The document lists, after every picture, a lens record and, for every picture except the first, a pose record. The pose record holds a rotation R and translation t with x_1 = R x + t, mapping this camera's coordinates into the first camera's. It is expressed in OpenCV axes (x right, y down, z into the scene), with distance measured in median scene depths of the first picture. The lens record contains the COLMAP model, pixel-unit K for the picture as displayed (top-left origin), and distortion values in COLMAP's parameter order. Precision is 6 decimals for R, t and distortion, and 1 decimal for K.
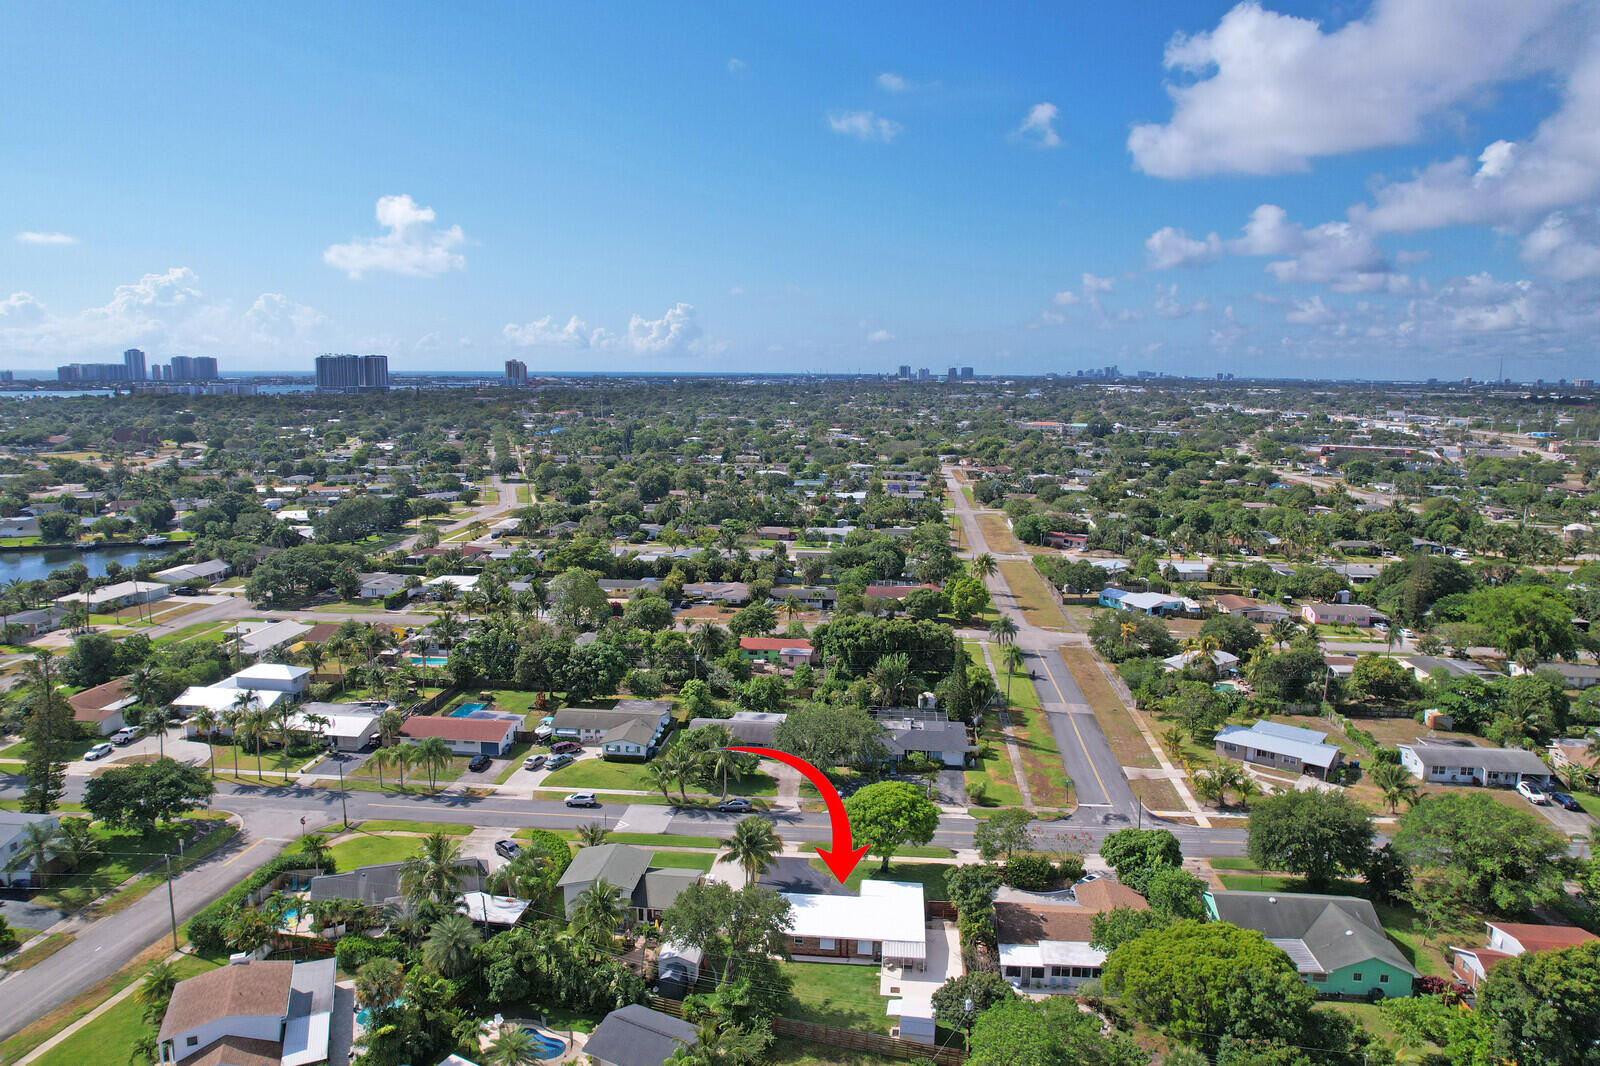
lens RADIAL K [[1013.7, 0, 800.0], [0, 1013.7, 533.0], [0, 0, 1]] dist [-0.075638, 0.070040]
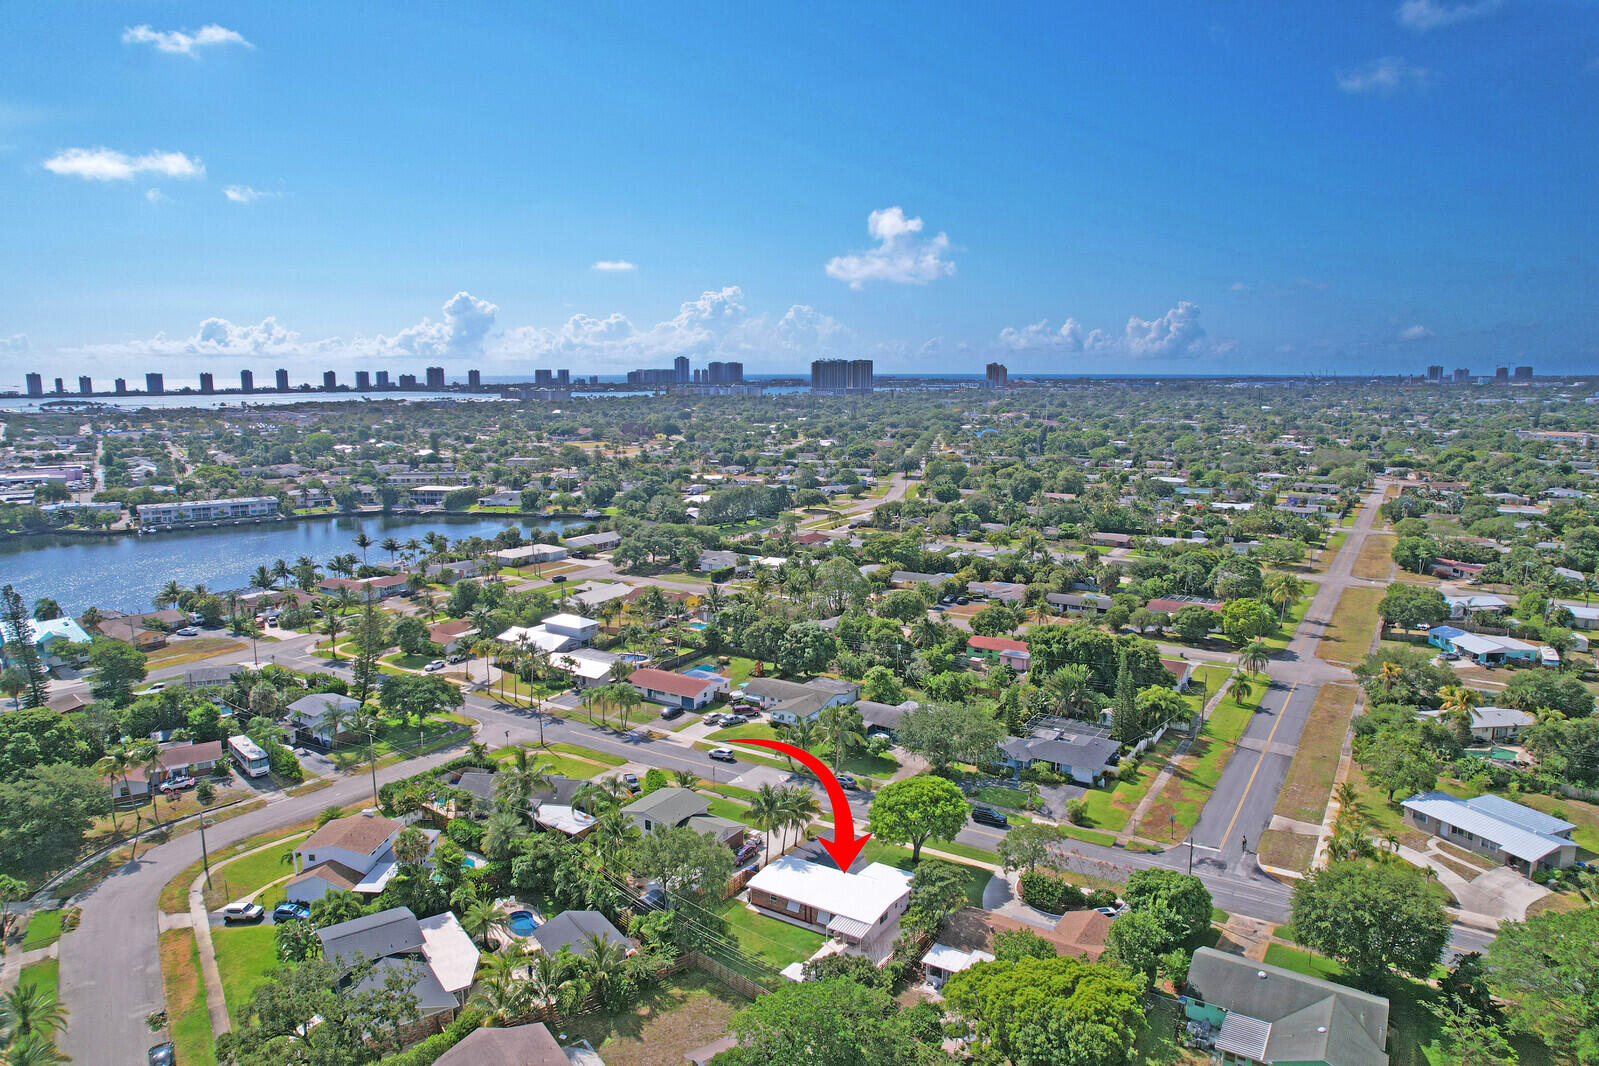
lens RADIAL K [[985.6, 0, 799.5], [0, 985.6, 533.0], [0, 0, 1]] dist [-0.034238, 0.000582]
pose [[0.898159, 0.060601, -0.435475, 0.294006], [-0.060037, 0.998082, 0.015070, -0.006857], [0.435553, 0.012609, 0.900075, 0.024729]]
